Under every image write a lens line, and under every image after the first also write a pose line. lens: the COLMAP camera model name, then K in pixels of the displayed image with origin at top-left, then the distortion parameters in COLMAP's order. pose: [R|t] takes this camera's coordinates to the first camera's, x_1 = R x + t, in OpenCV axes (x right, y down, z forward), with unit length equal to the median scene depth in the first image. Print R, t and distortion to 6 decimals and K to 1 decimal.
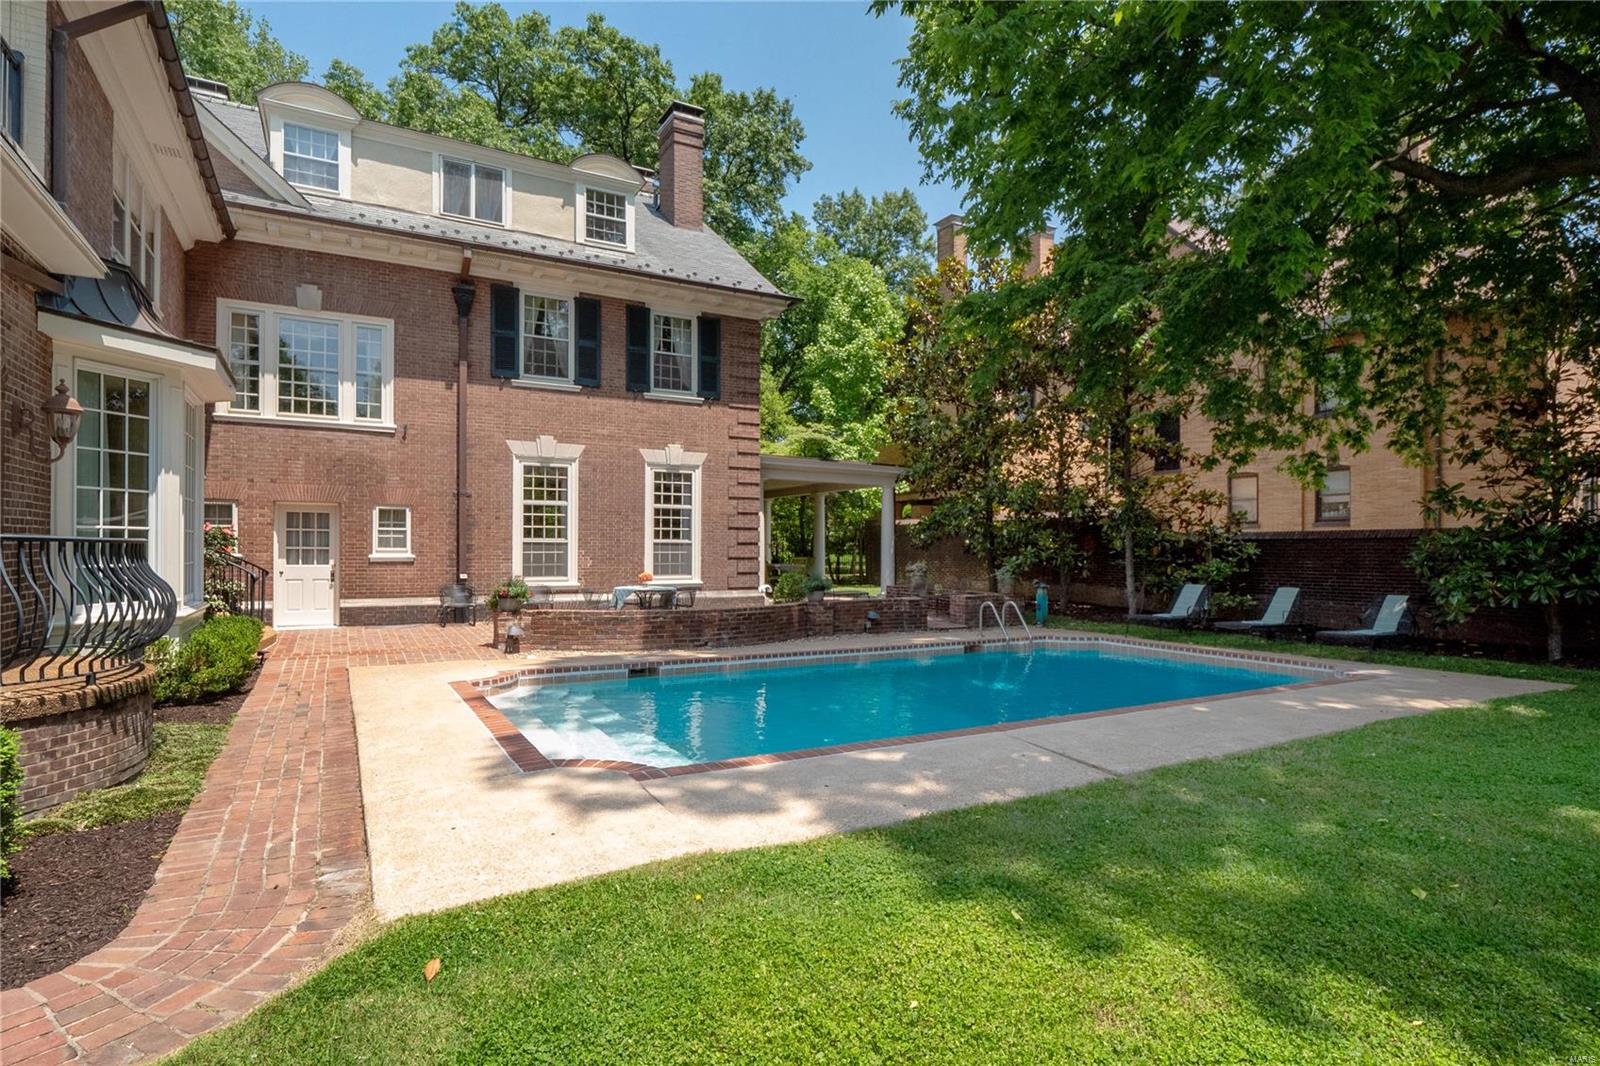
lens RADIAL K [[804.6, 0, 803.1], [0, 804.6, 553.1], [0, 0, 1]] dist [-0.003176, -0.001784]
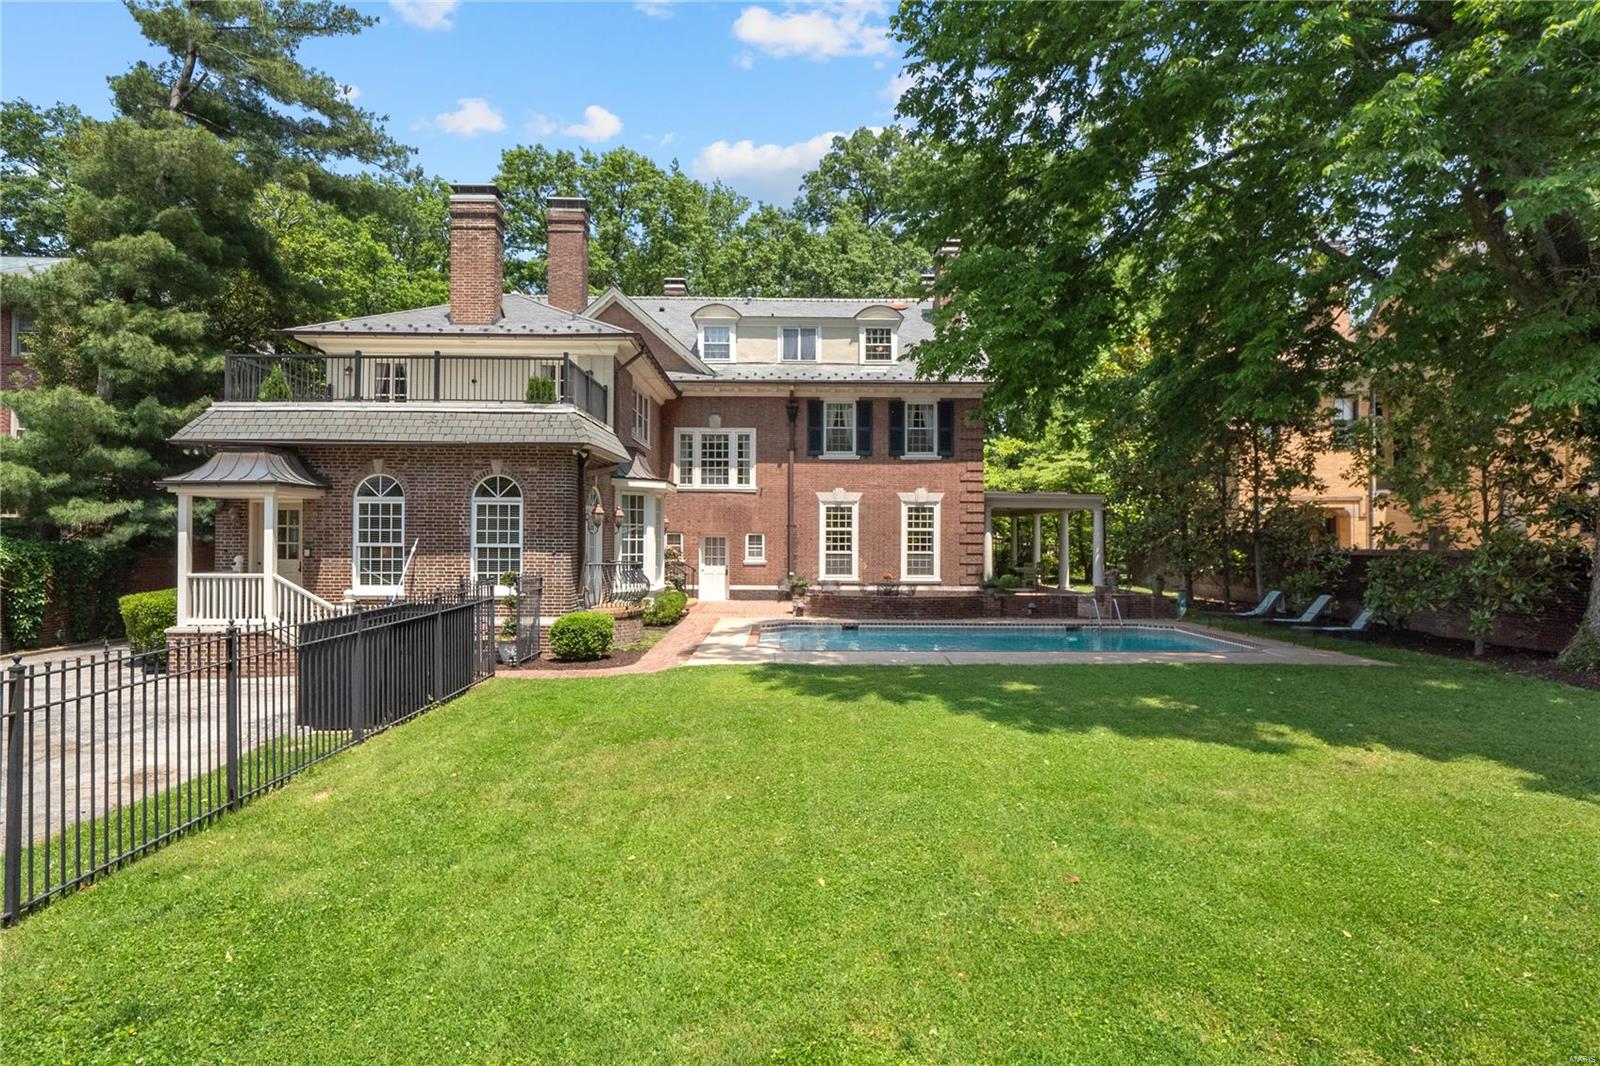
lens RADIAL K [[804.6, 0, 803.1], [0, 804.6, 553.1], [0, 0, 1]] dist [-0.003176, -0.001784]
pose [[0.877115, 0.007909, -0.480215, 0.415911], [-0.002920, 0.999934, 0.011136, -0.033421], [0.480272, -0.008365, 0.877080, -0.484938]]
